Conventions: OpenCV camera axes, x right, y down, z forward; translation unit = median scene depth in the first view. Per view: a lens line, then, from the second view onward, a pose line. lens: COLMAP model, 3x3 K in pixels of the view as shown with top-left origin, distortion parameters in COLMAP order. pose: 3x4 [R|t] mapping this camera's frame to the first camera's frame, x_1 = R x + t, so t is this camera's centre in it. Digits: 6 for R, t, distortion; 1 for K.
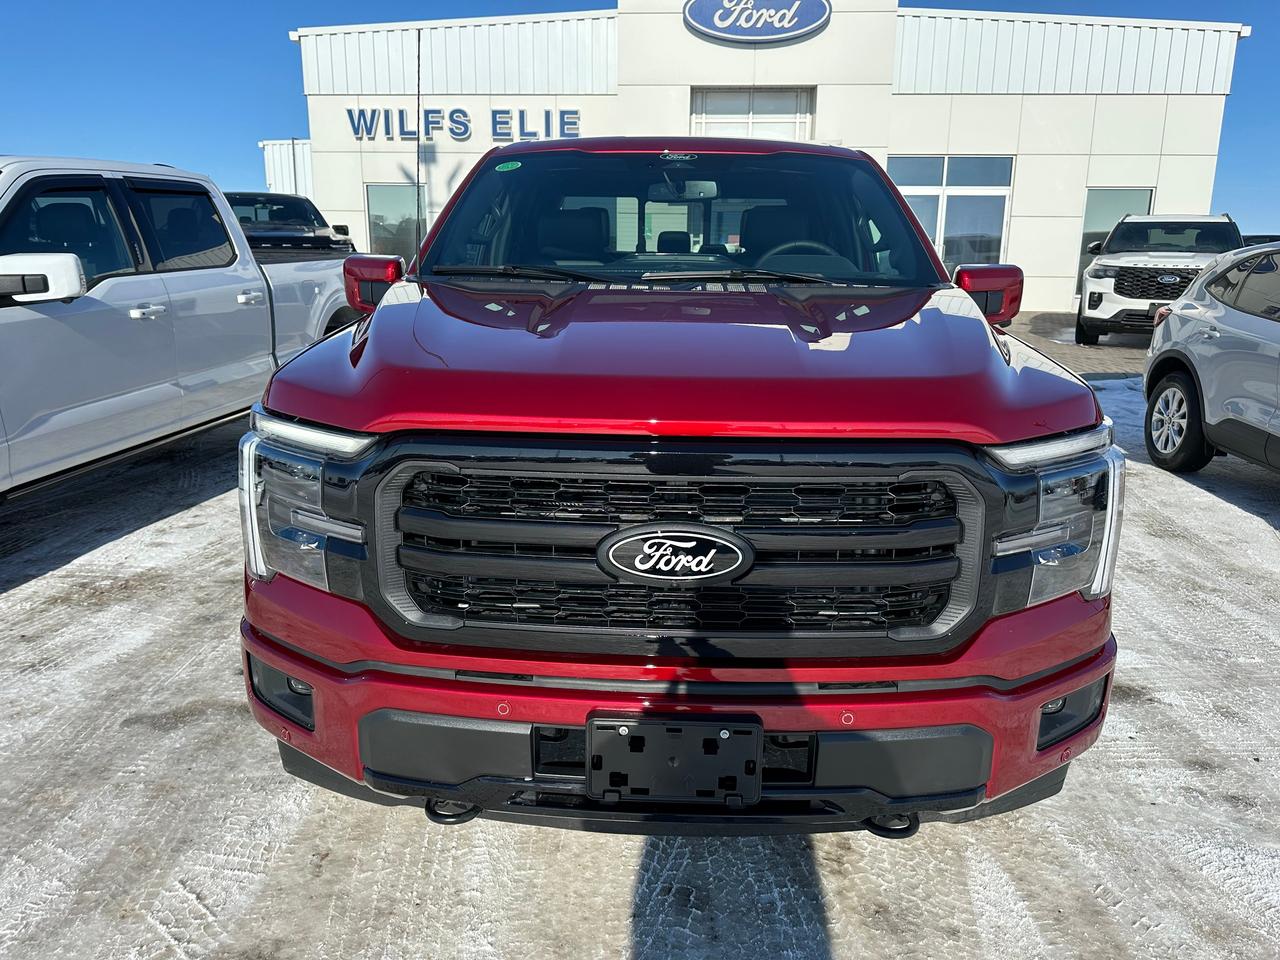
lens RADIAL K [[917.5, 0, 641.0], [0, 917.5, 477.9], [0, 0, 1]] dist [0.009996, -0.016059]
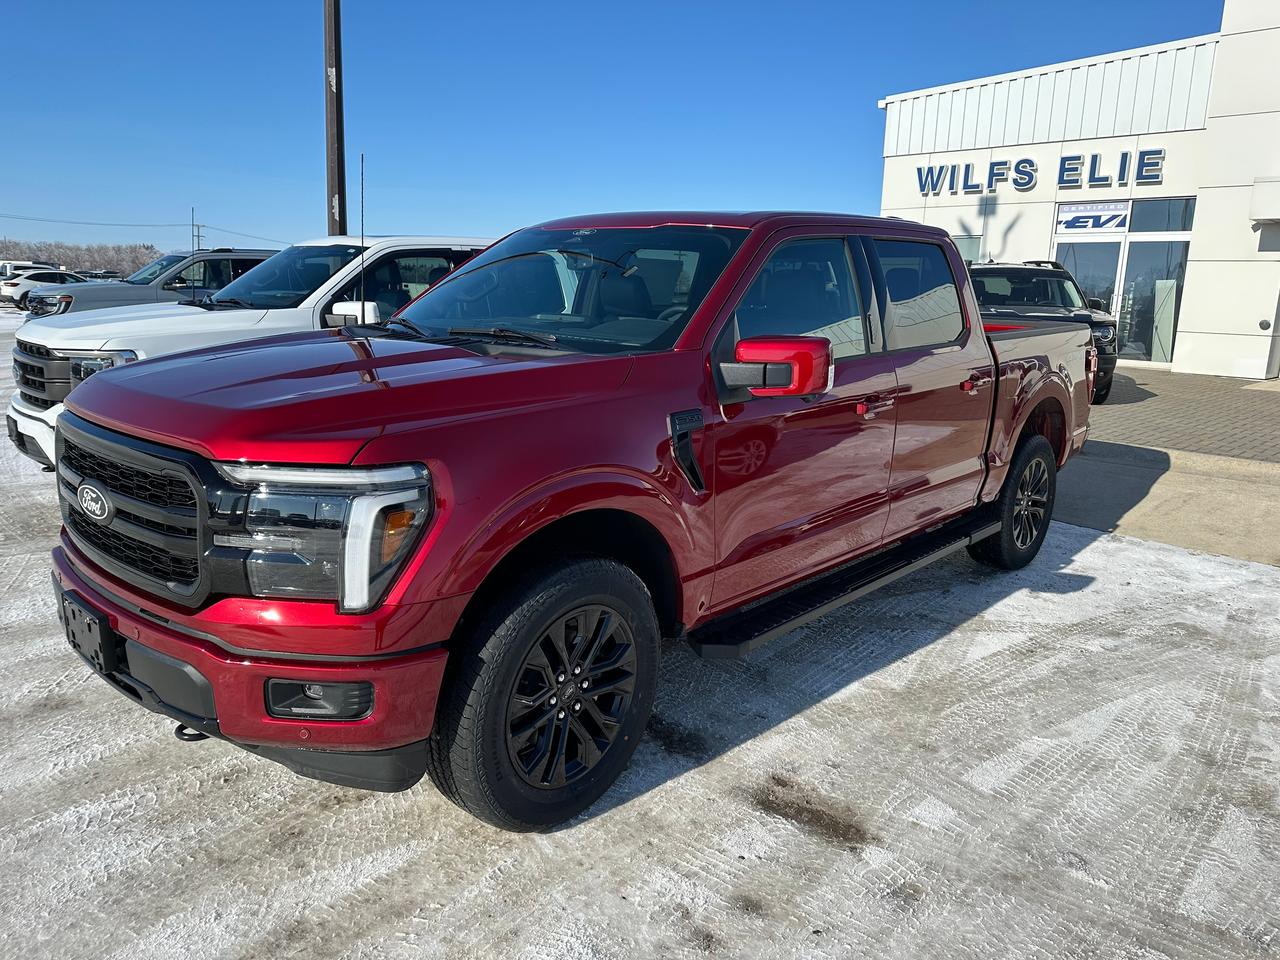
lens RADIAL K [[917.5, 0, 638.6], [0, 917.5, 480.6], [0, 0, 1]] dist [0.009996, -0.016059]
pose [[0.753714, 0.144000, -0.641232, 0.165900], [-0.174225, 0.984571, 0.016315, -0.013437], [0.633688, 0.099422, 0.767173, 0.034715]]
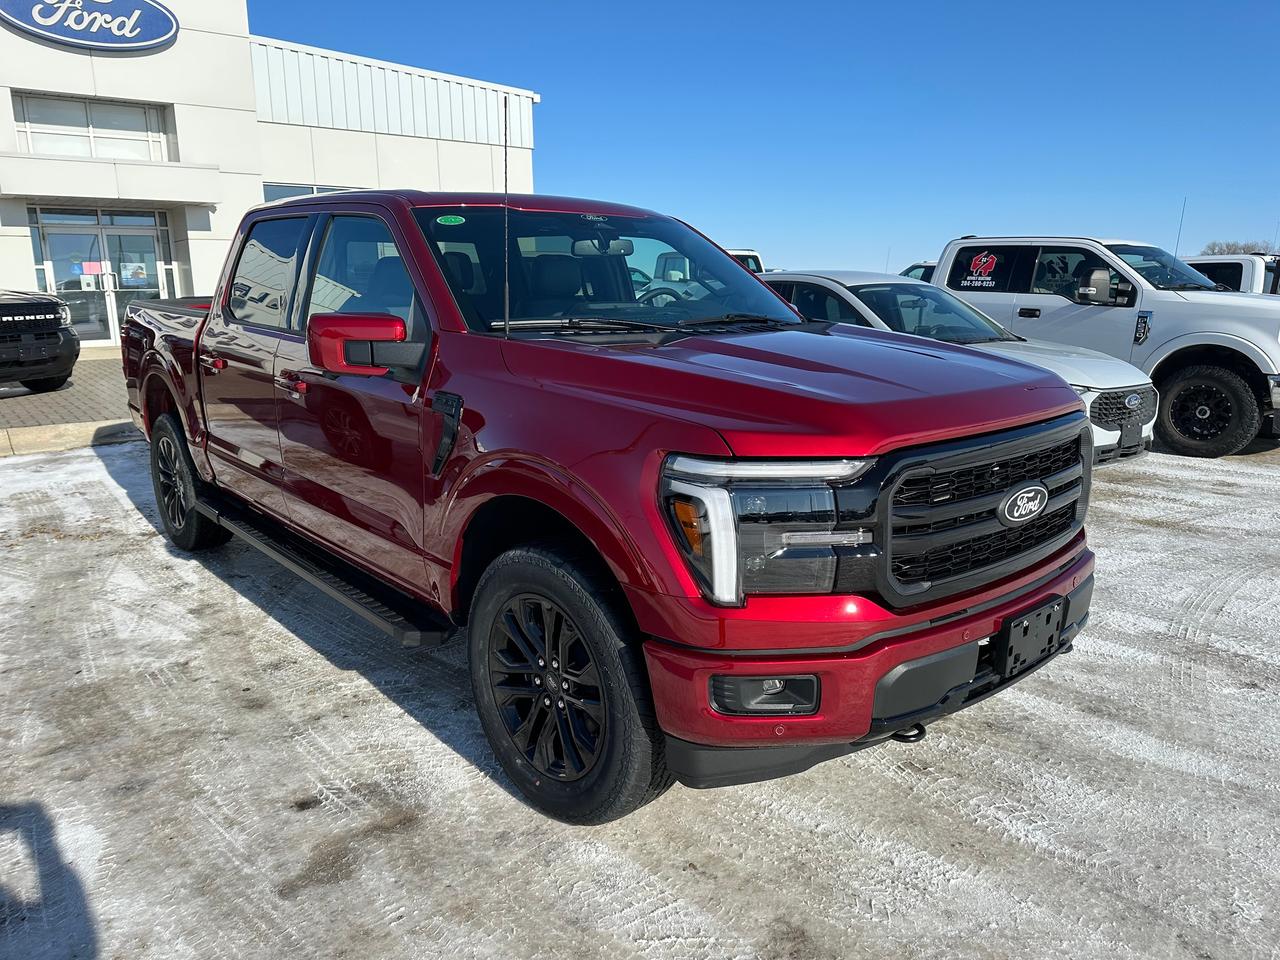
lens RADIAL K [[917.5, 0, 644.3], [0, 917.5, 481.1], [0, 0, 1]] dist [0.009996, -0.016059]
pose [[0.725777, -0.163523, 0.668212, -0.137635], [0.176676, 0.983065, 0.048677, -0.013394], [-0.664856, 0.082728, 0.742377, 0.025283]]
